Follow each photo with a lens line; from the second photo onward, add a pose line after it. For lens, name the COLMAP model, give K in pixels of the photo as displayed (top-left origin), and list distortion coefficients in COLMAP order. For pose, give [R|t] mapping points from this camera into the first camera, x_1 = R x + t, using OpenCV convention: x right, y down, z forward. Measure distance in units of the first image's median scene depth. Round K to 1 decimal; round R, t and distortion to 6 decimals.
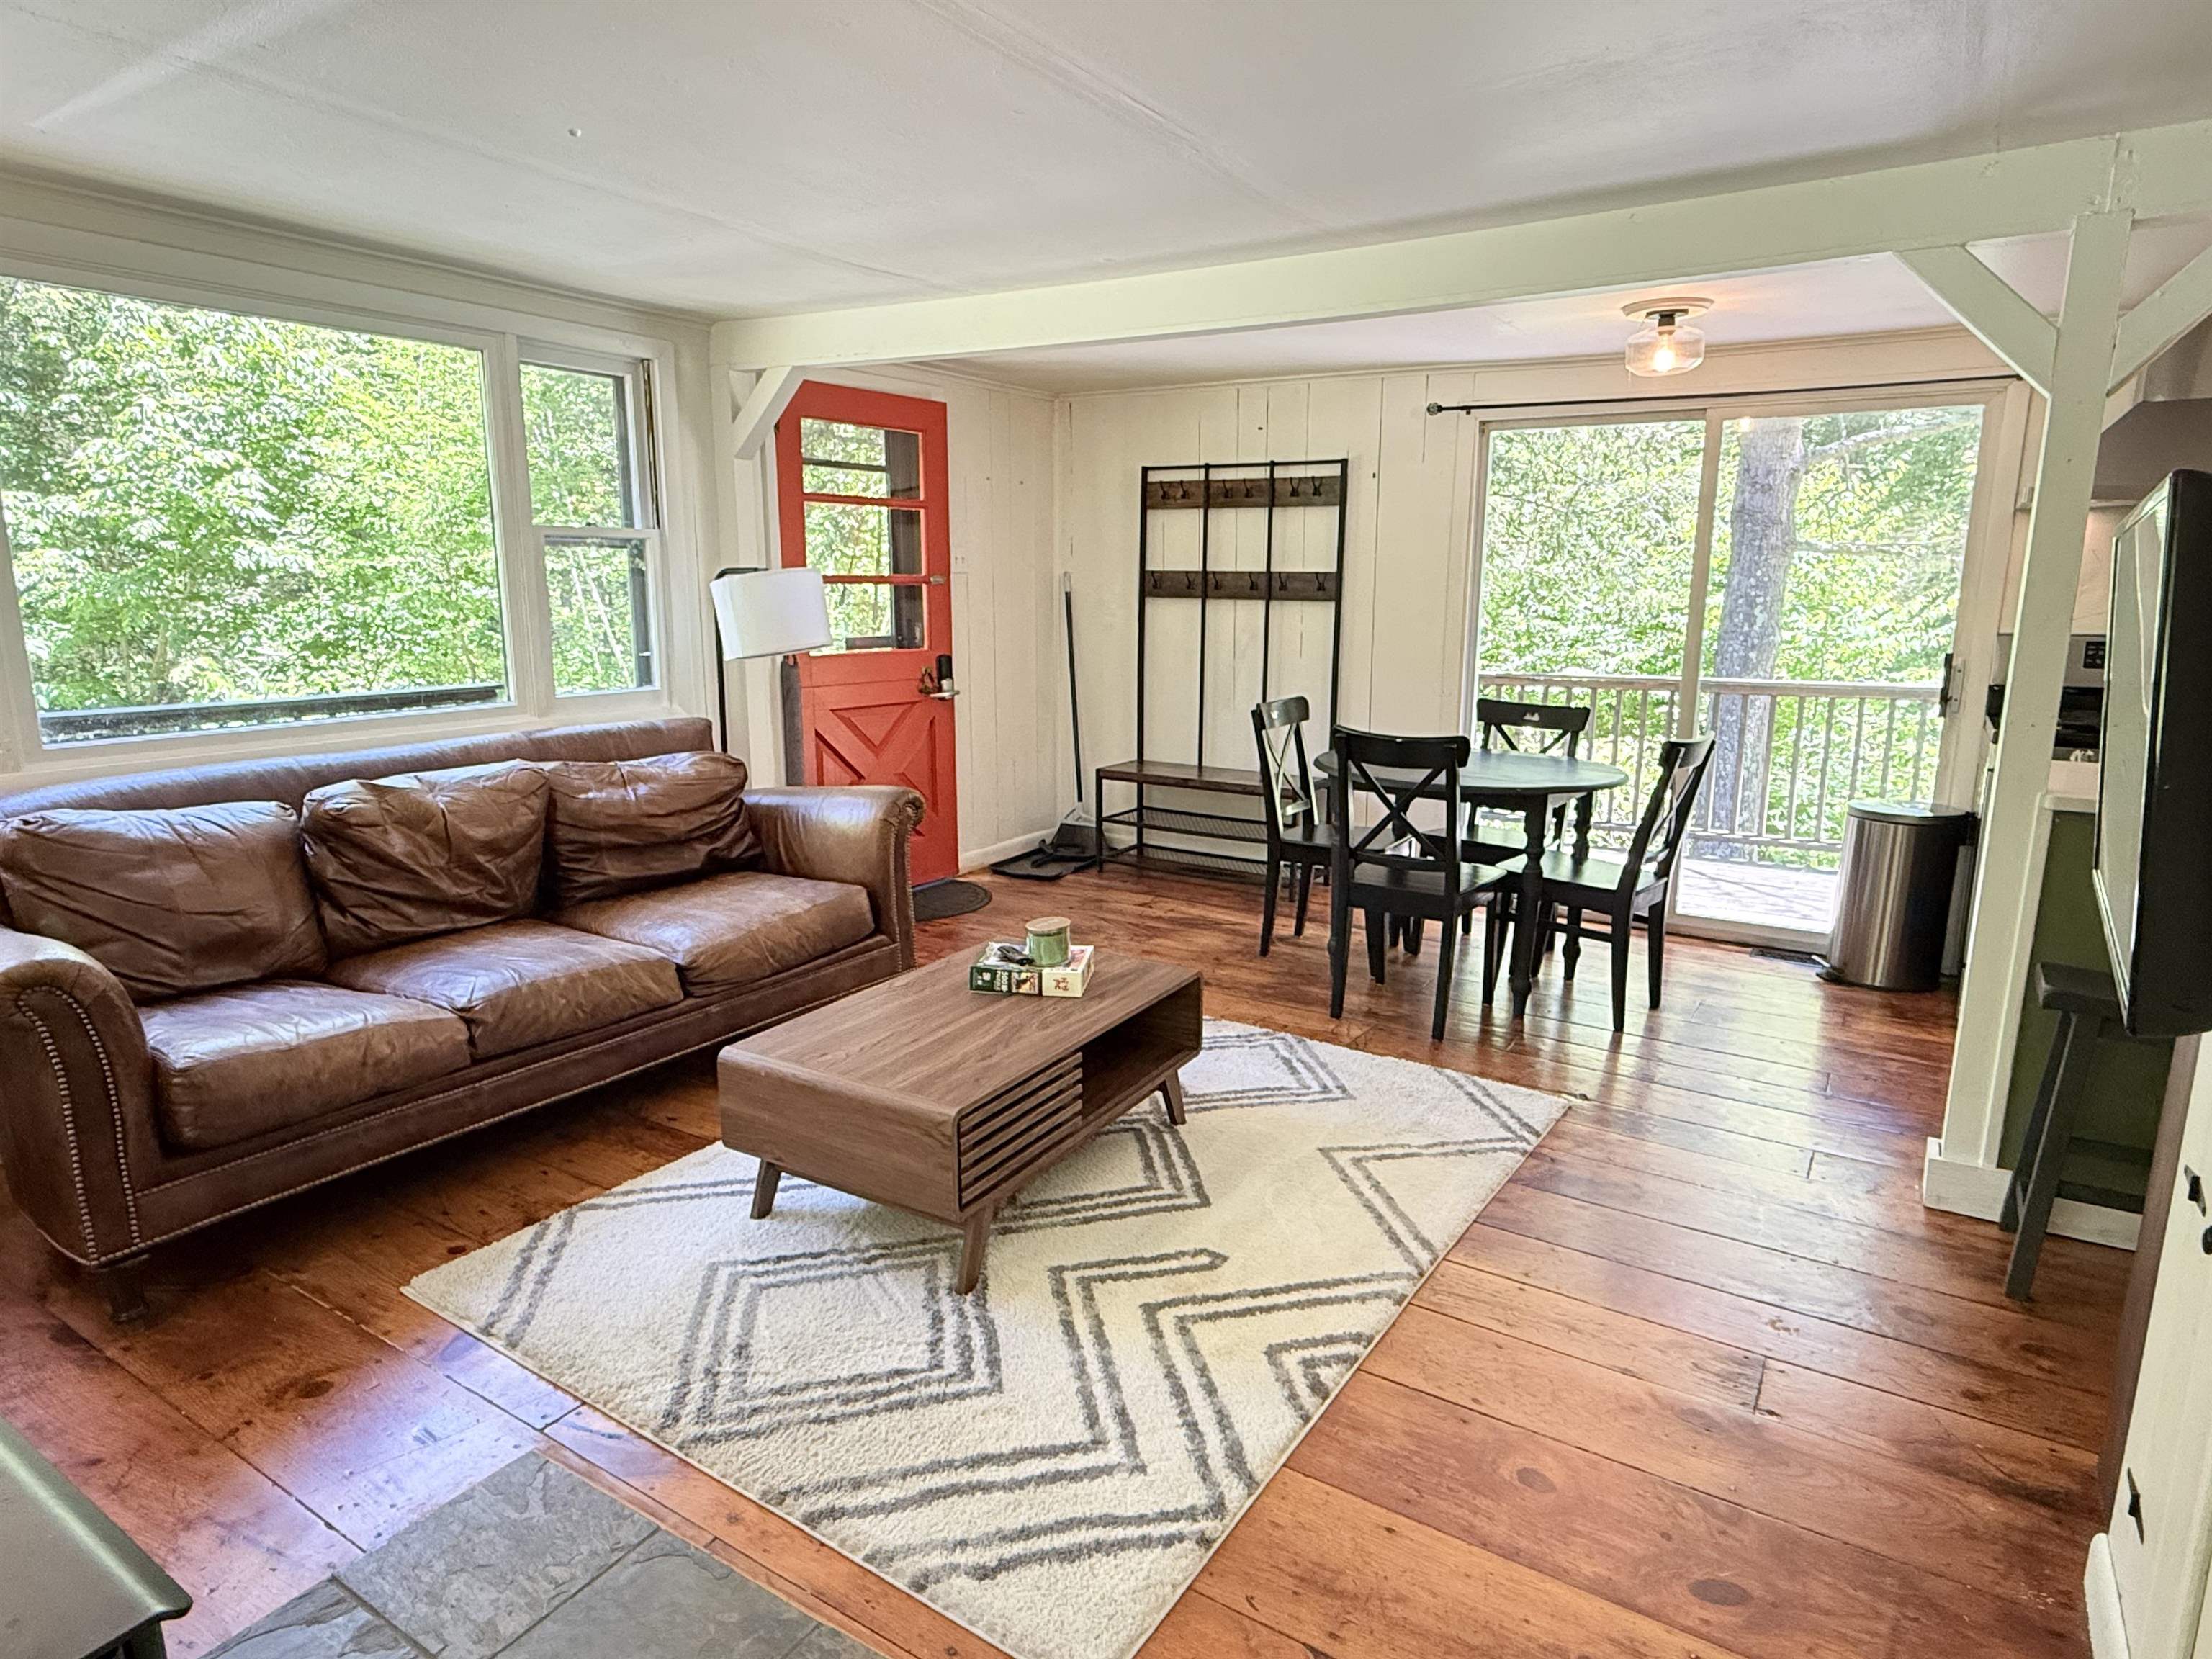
lens RADIAL K [[1273.4, 0, 1092.7], [0, 1273.4, 851.8], [0, 0, 1]] dist [-0.000534, 0.002979]
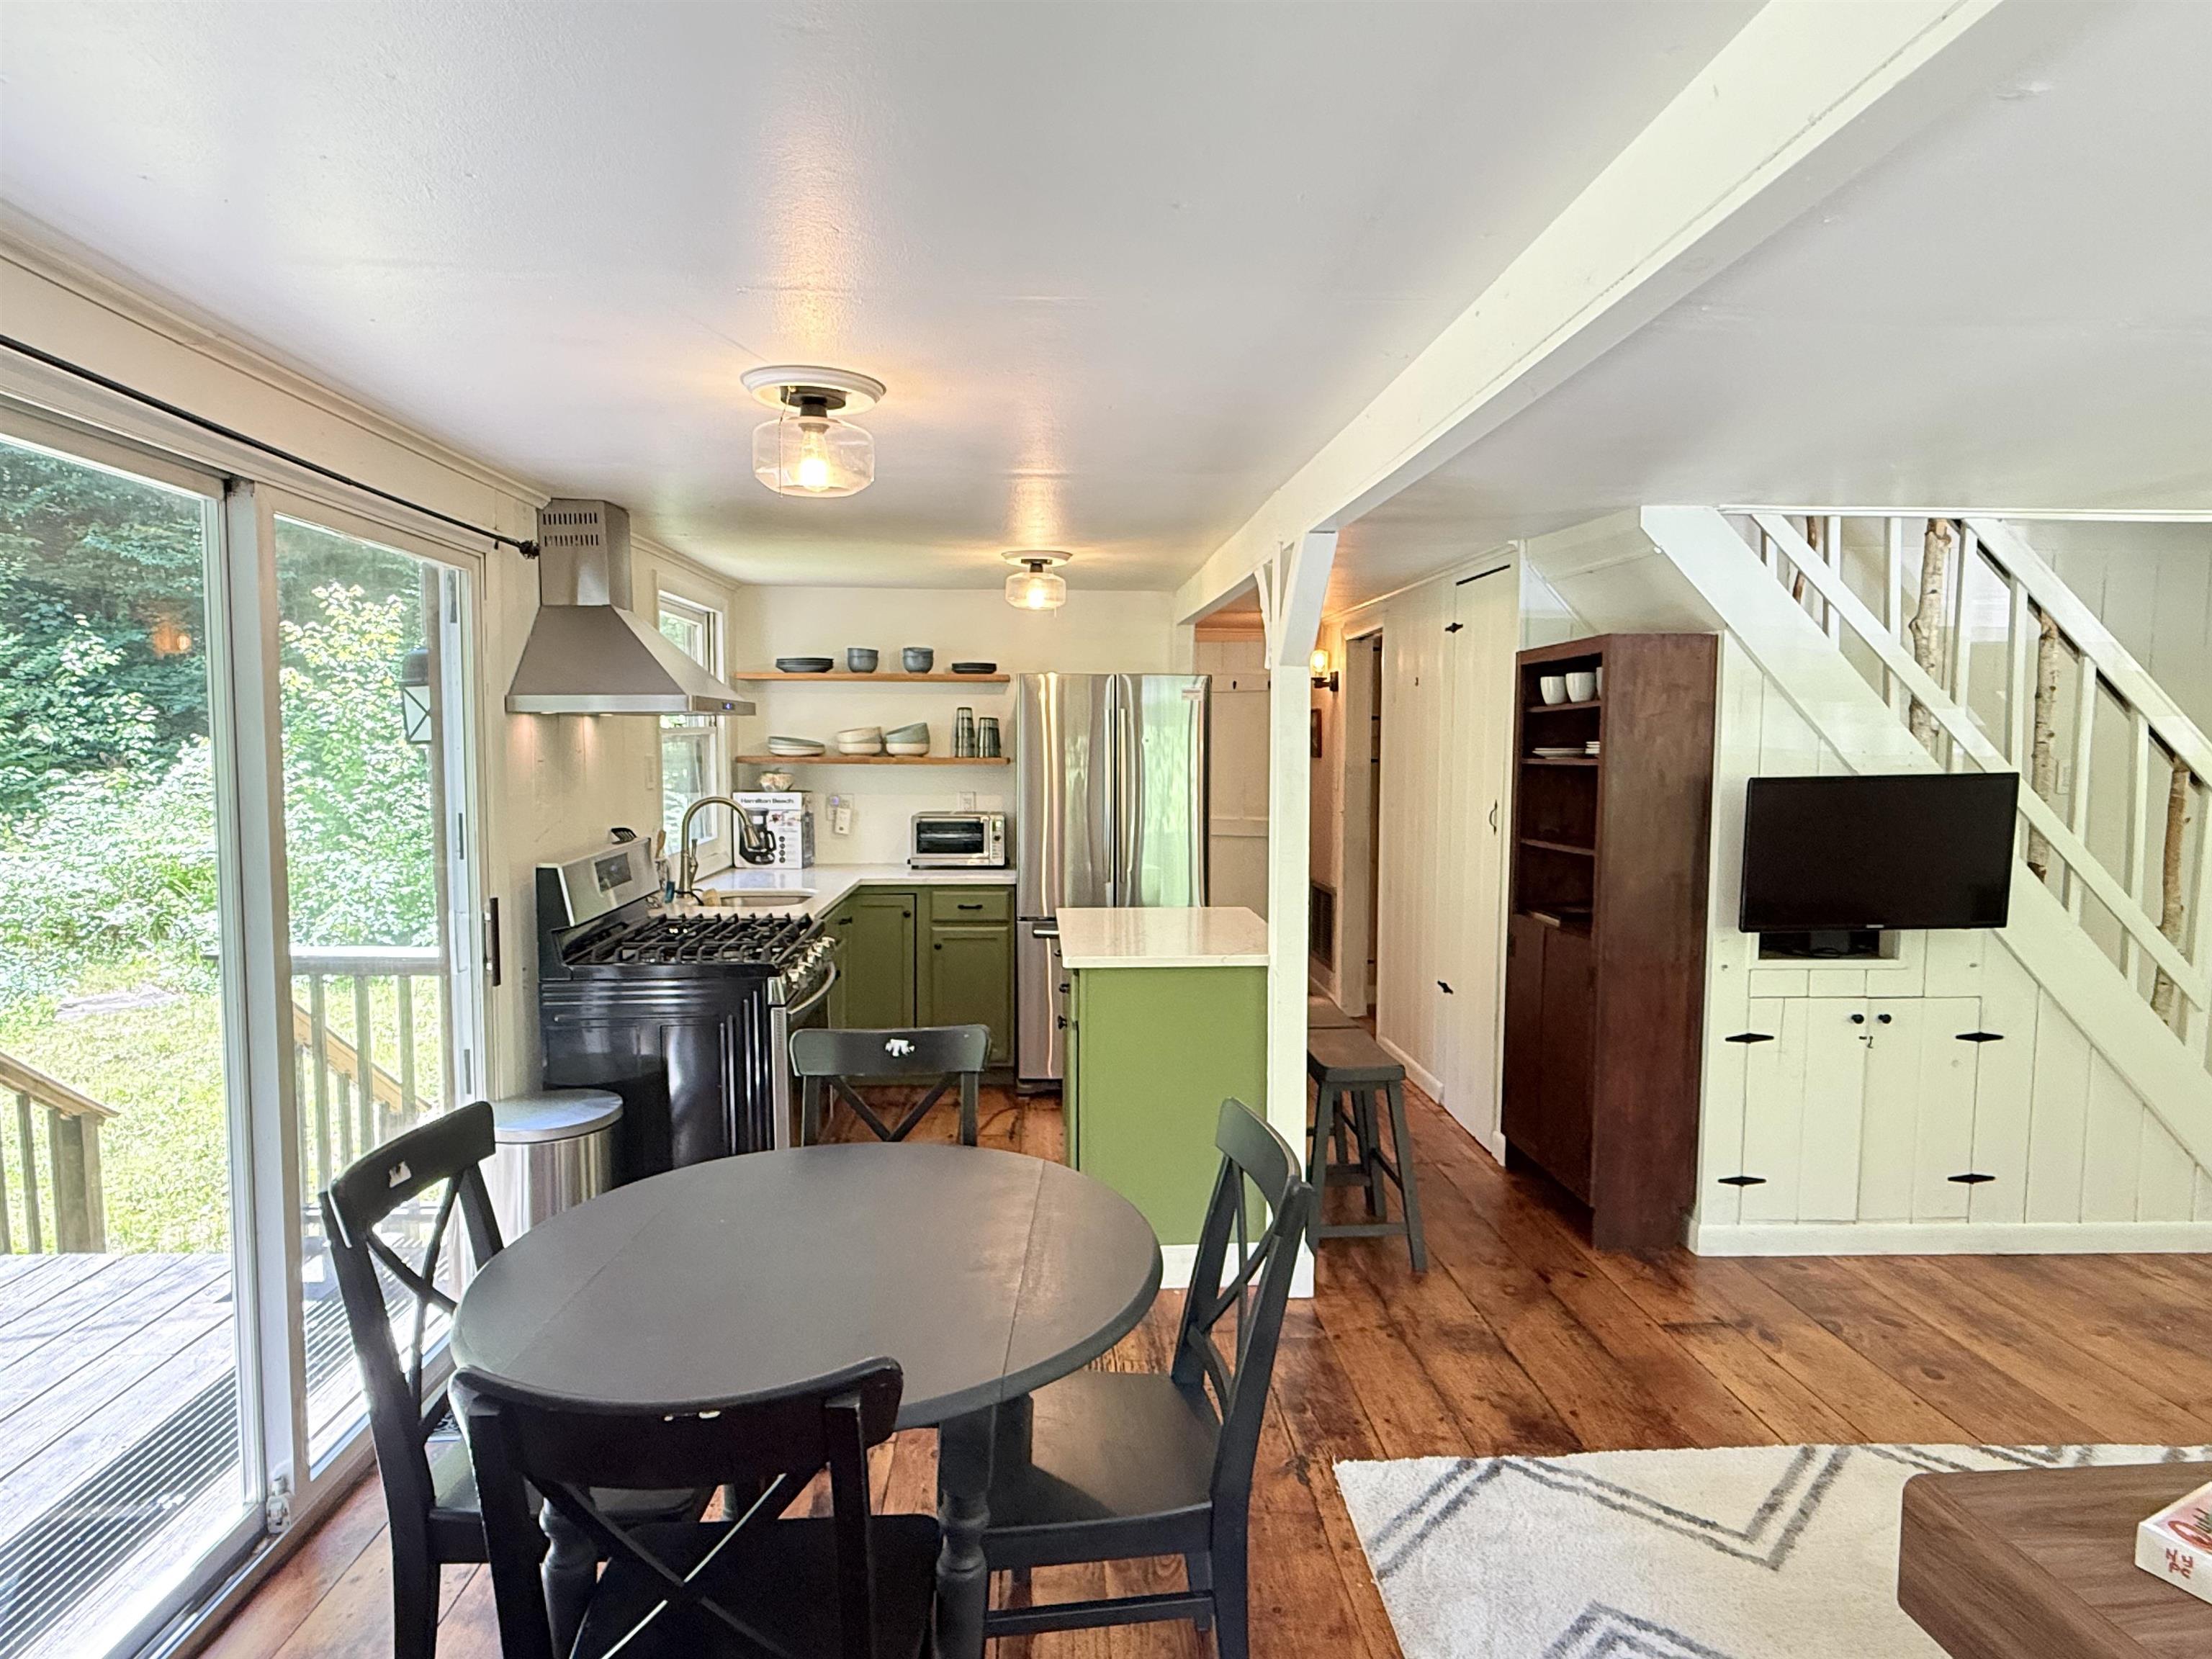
lens RADIAL K [[1224.6, 0, 1096.1], [0, 1224.6, 828.4], [0, 0, 1]] dist [0.002597, -0.000777]
pose [[-0.586627, -0.063744, 0.807344, -0.155329], [0.162137, 0.967470, 0.194197, -0.423288], [-0.793461, 0.244822, -0.557209, 1.694491]]
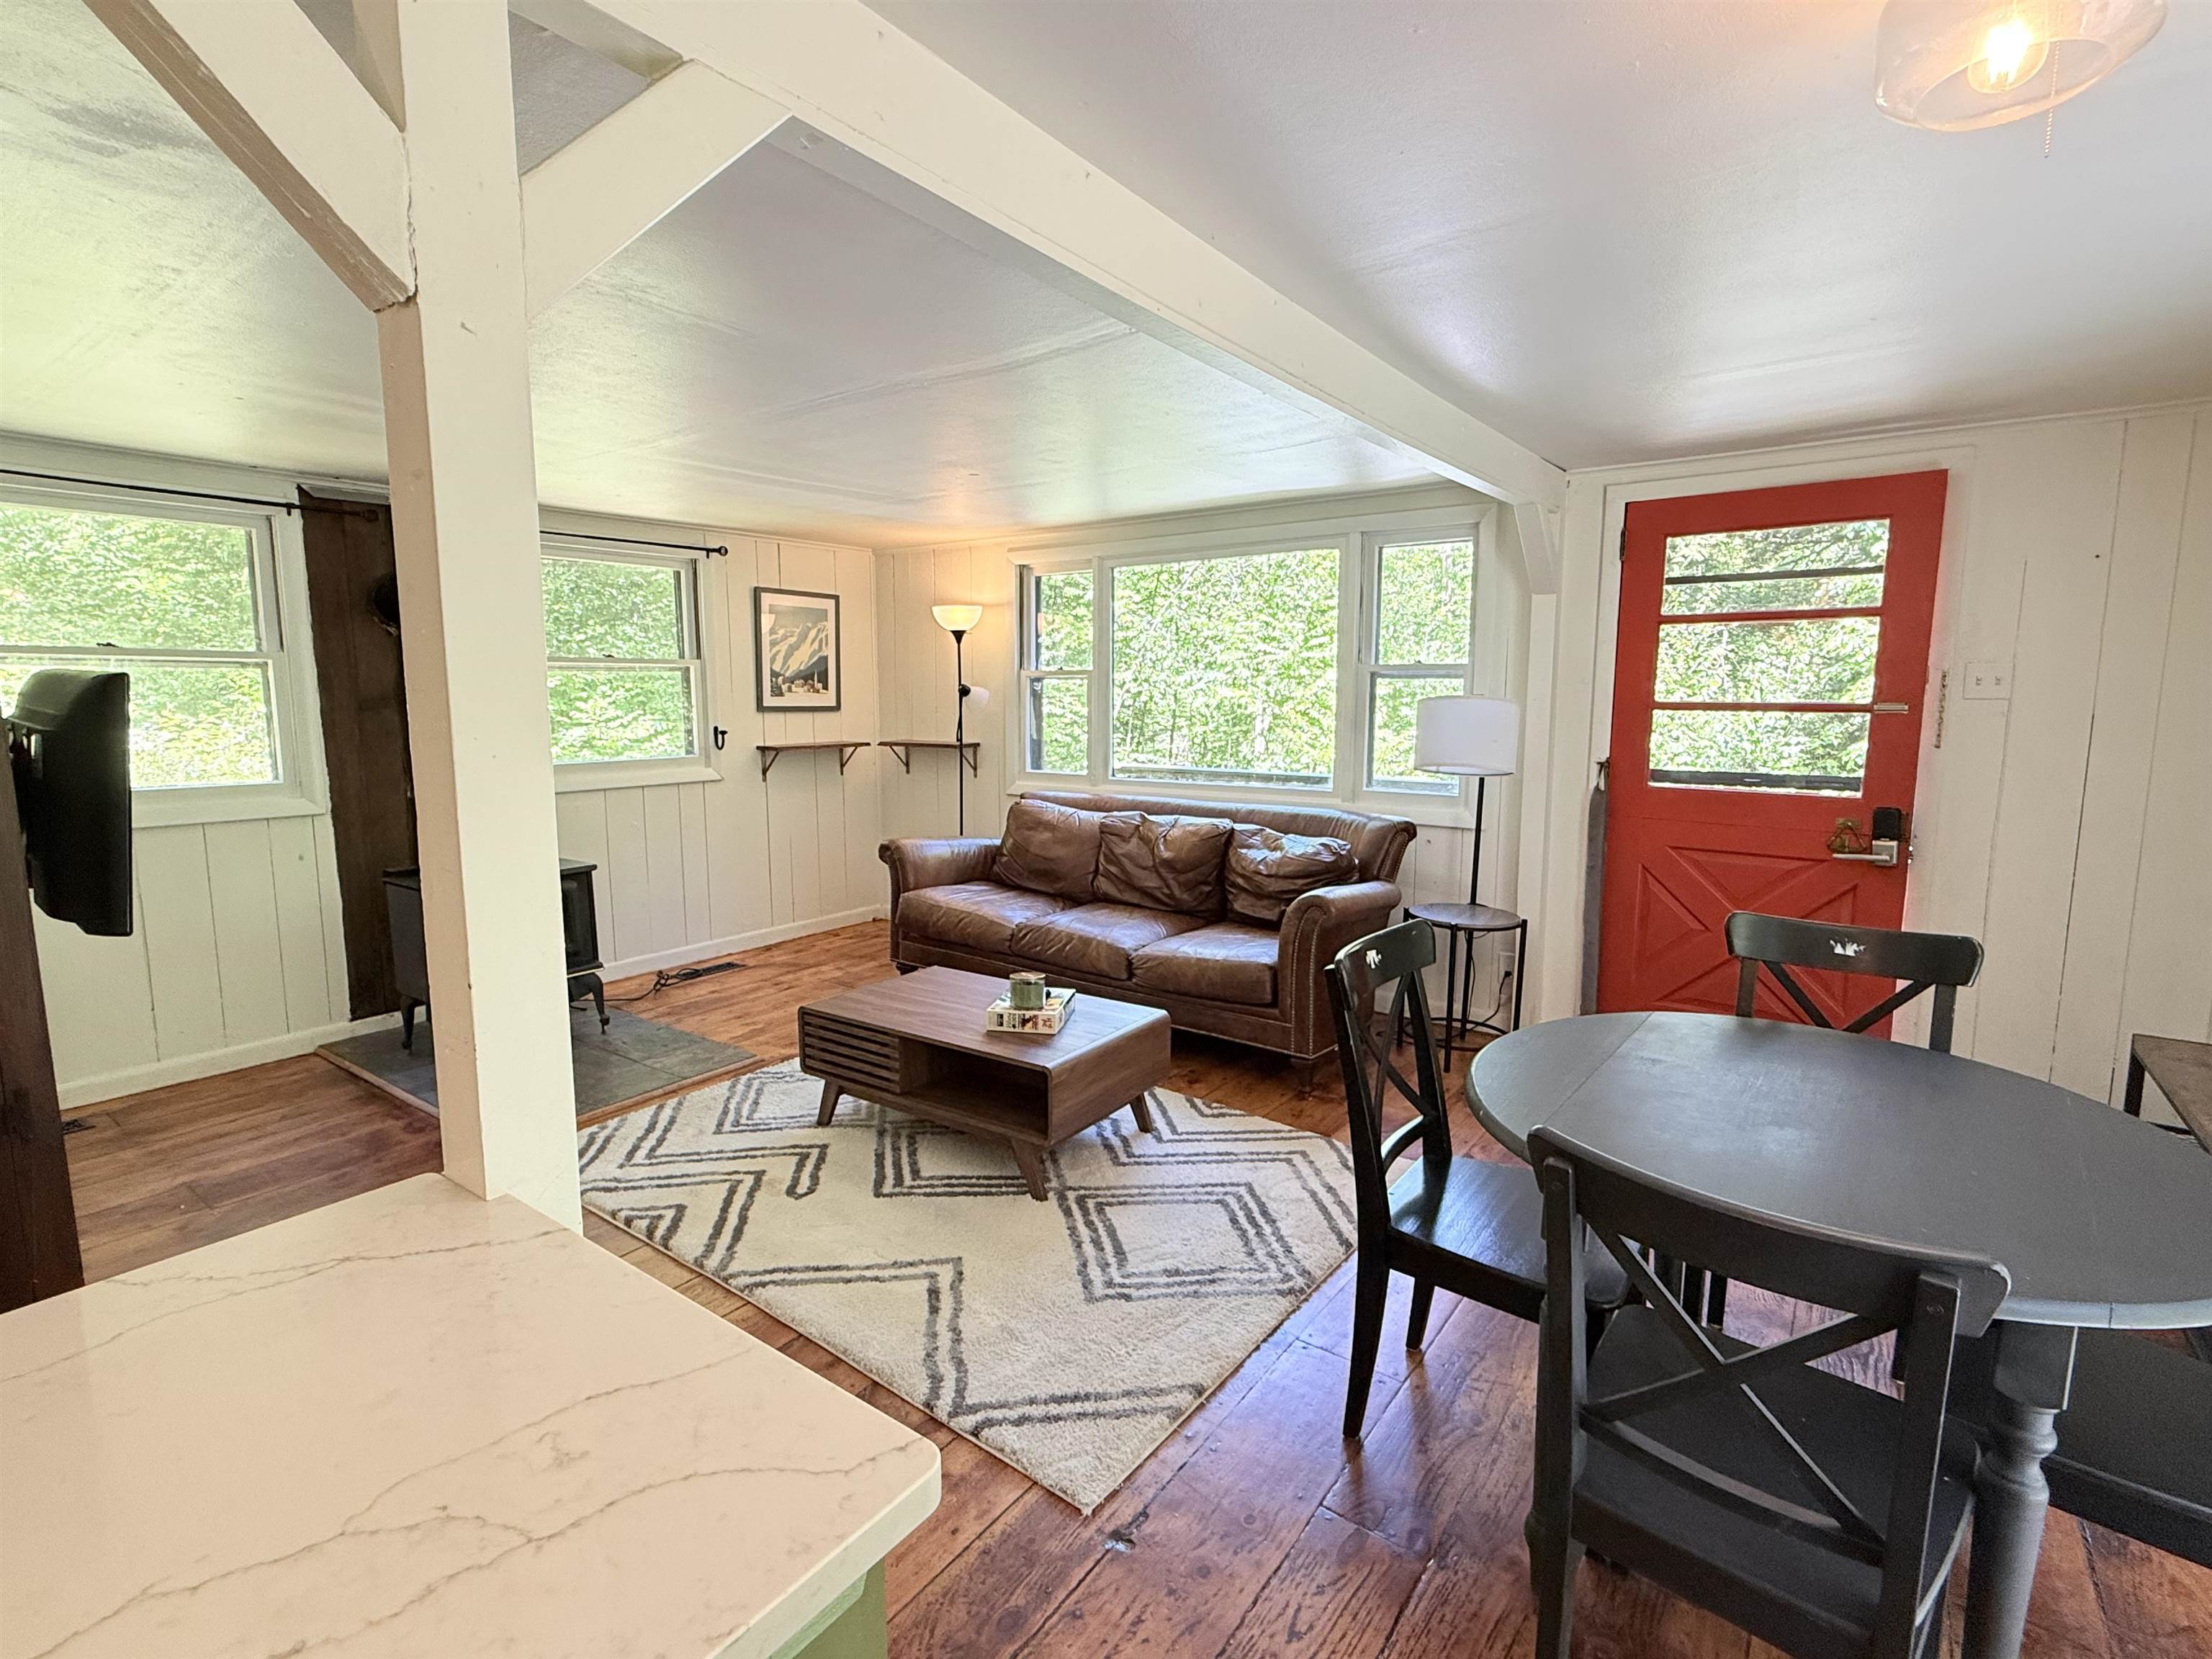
lens RADIAL K [[1045.3, 0, 1110.8], [0, 1045.3, 826.9], [0, 0, 1]] dist [0.000287, 0.000833]
pose [[-0.053853, 0.125711, -0.990604, 1.004795], [-0.208453, 0.968771, 0.134272, -0.252590], [0.976549, 0.213726, -0.025967, 1.112137]]
